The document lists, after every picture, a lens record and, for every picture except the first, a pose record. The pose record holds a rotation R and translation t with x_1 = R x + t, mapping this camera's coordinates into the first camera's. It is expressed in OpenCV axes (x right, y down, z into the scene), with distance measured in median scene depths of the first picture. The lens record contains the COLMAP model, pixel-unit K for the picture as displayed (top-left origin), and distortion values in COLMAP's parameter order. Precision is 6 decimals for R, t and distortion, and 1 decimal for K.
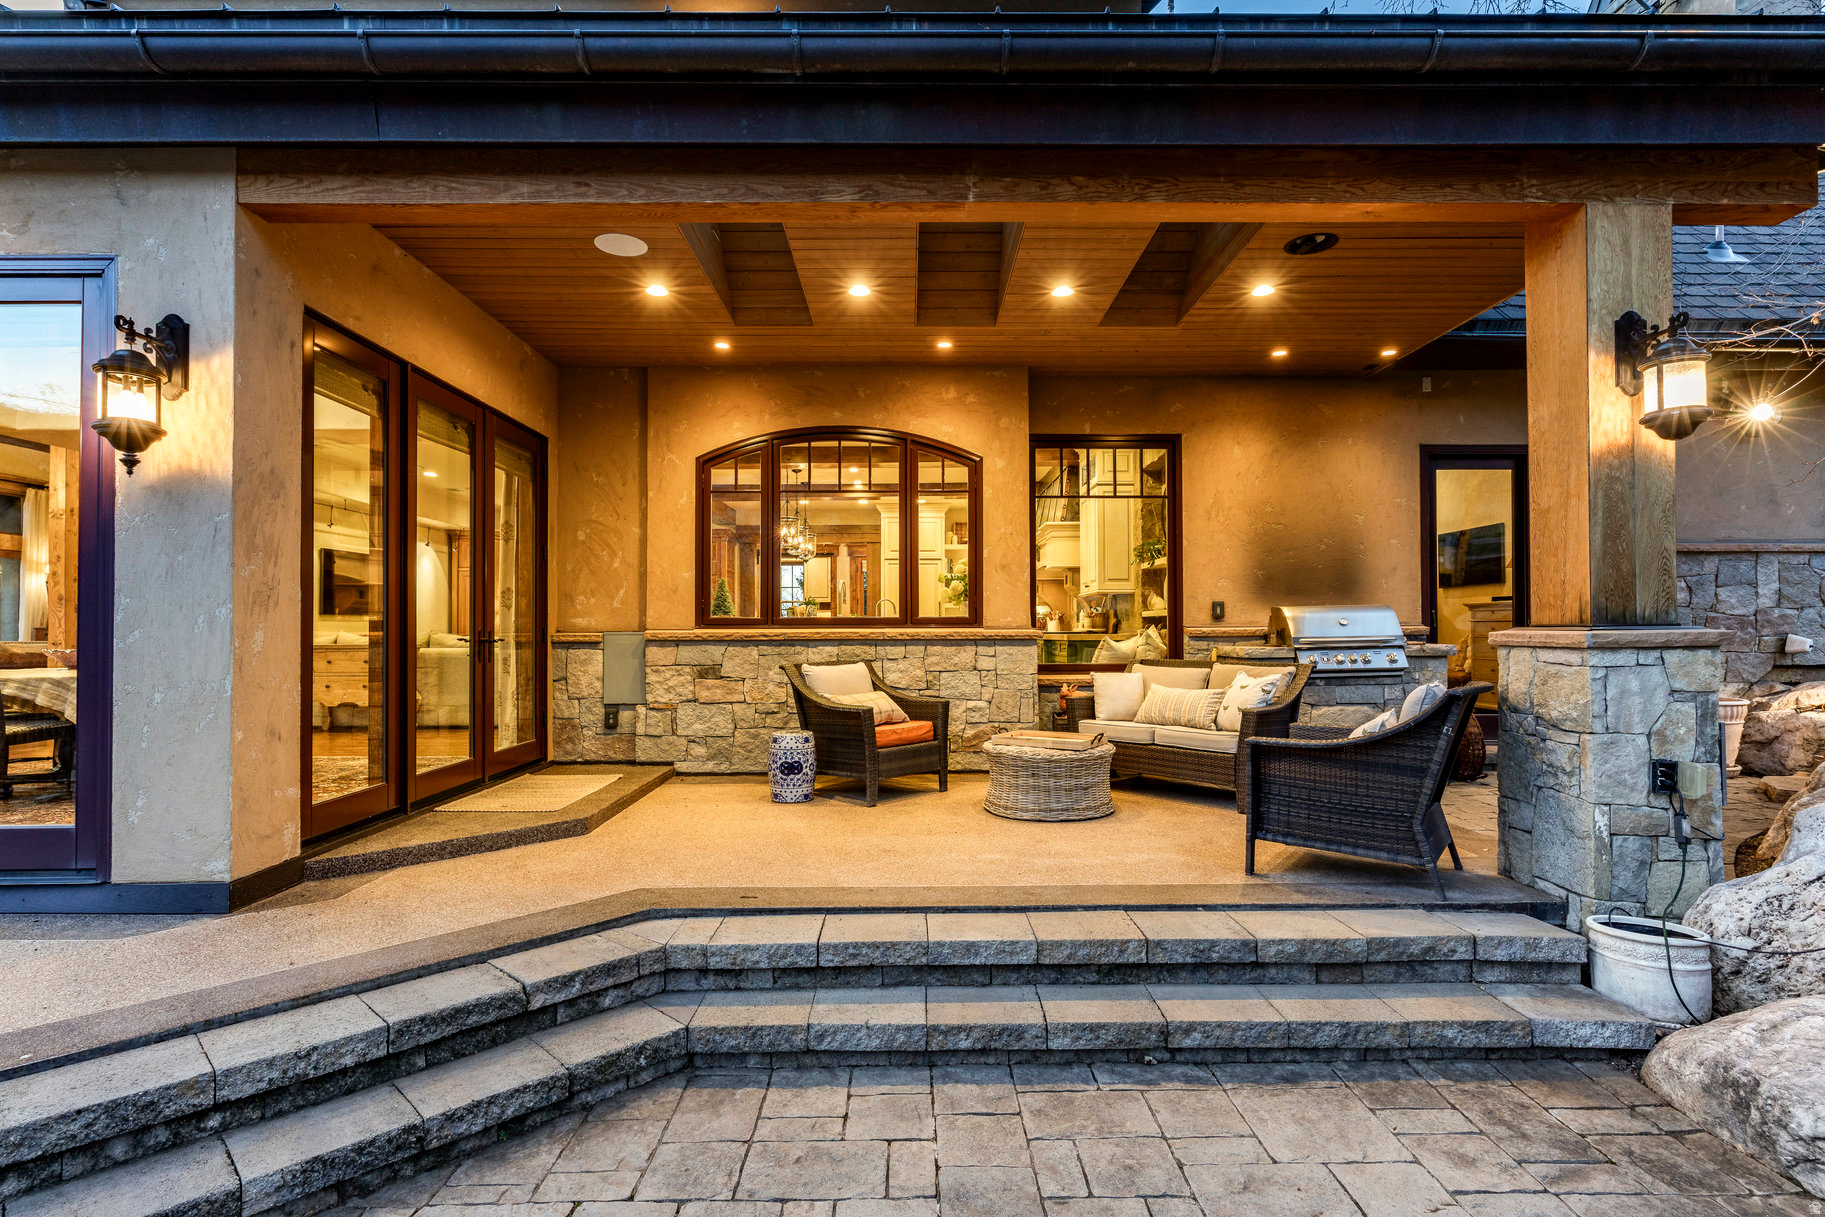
lens RADIAL K [[887.9, 0, 912.5], [0, 887.9, 608.5], [0, 0, 1]] dist [0.039711, -0.000066]
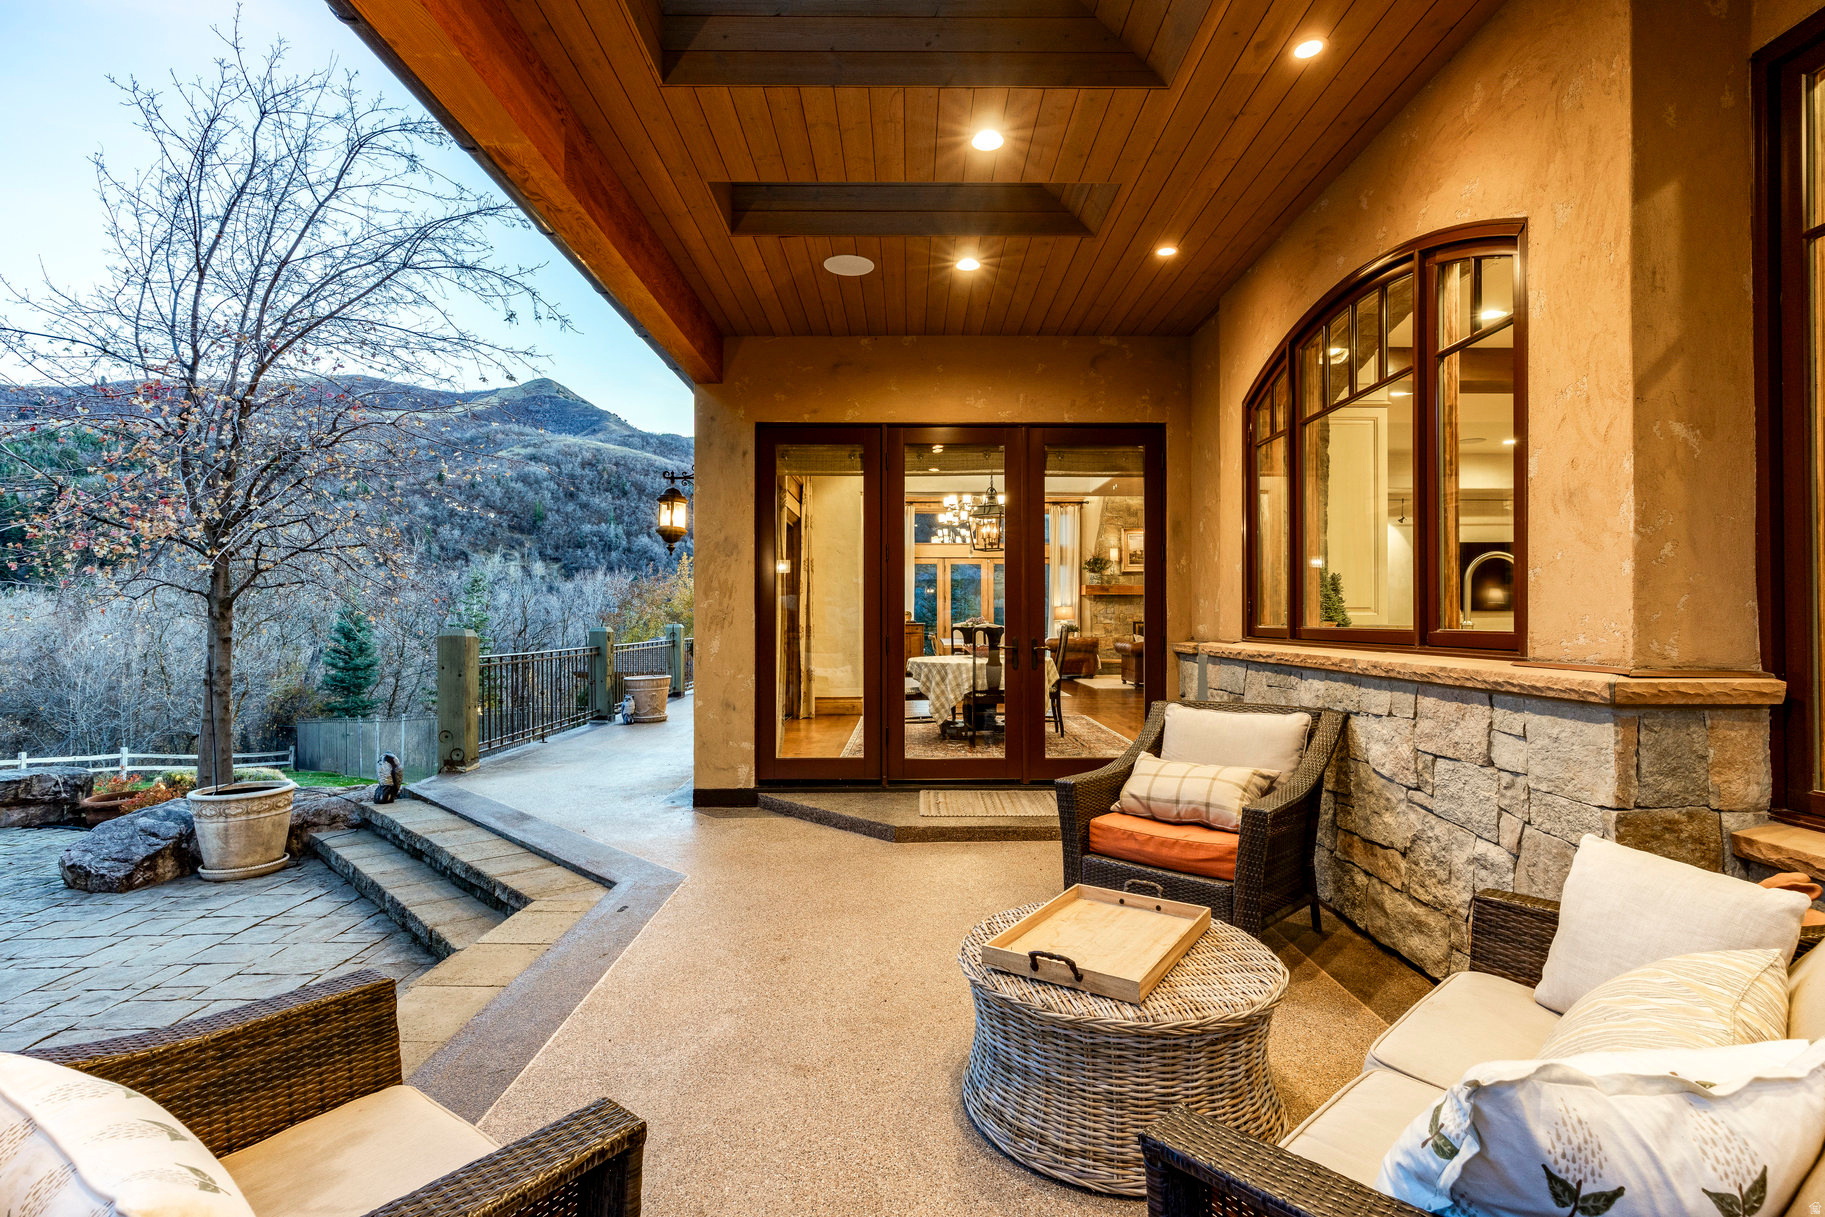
lens RADIAL K [[887.9, 0, 912.5], [0, 887.9, 608.5], [0, 0, 1]] dist [0.039711, -0.000066]
pose [[0.008878, -0.007936, -0.999929, 0.477692], [0.026935, 0.999608, -0.007694, -0.005624], [0.999598, -0.026865, 0.009089, 0.737864]]
